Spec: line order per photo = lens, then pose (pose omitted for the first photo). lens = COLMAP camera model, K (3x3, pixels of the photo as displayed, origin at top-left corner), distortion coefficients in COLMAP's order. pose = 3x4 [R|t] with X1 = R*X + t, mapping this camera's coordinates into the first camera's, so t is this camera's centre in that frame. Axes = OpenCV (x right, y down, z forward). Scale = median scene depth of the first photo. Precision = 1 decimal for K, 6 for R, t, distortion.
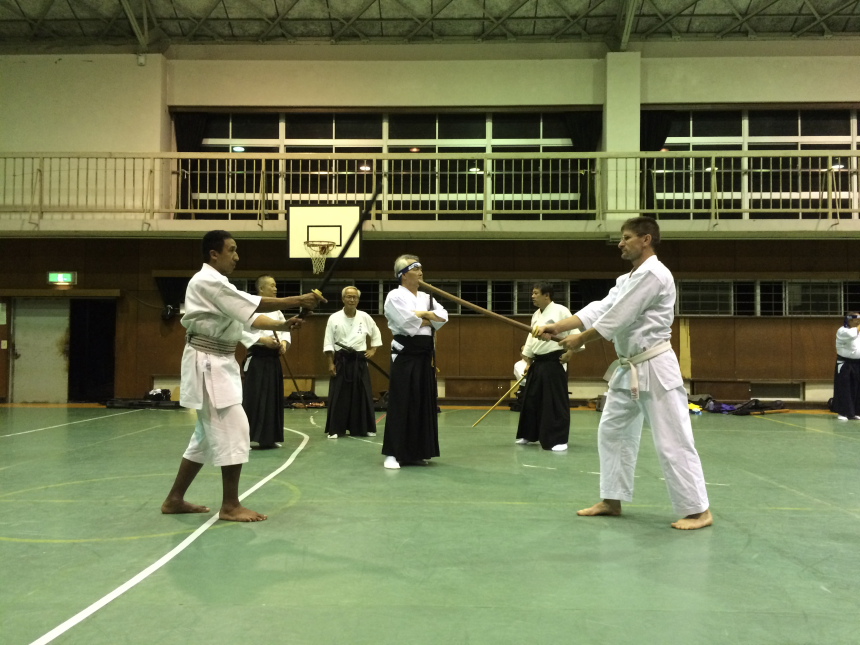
lens RADIAL K [[748.3, 0, 430.0], [0, 748.3, 322.5], [0, 0, 1]] dist [0.078022, -0.092428]
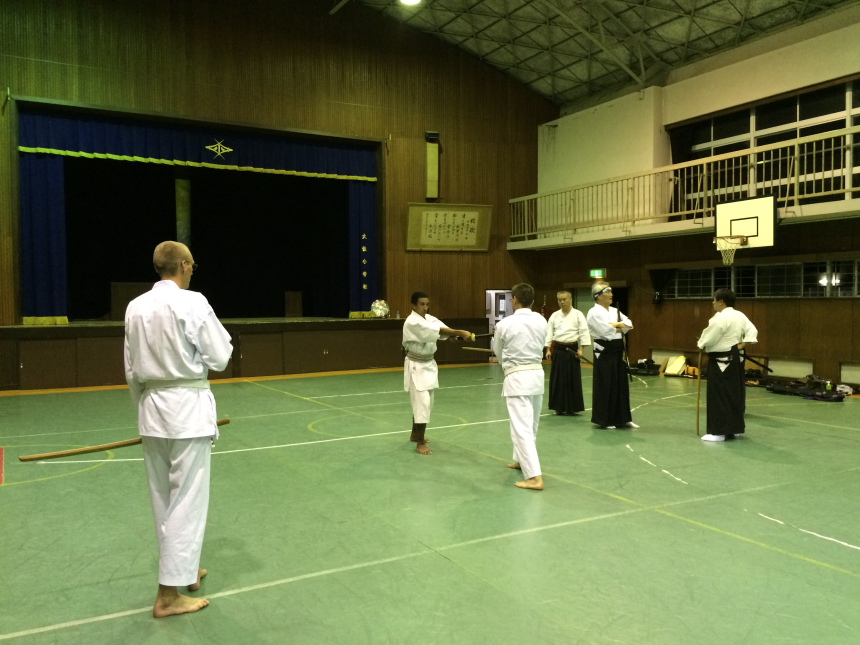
lens RADIAL K [[748.3, 0, 430.0], [0, 748.3, 322.5], [0, 0, 1]] dist [0.078022, -0.092428]
pose [[0.522257, 0.010922, -0.852718, 0.463972], [0.020778, 0.999458, 0.025527, -0.013931], [0.852535, -0.031049, 0.521747, 0.053376]]
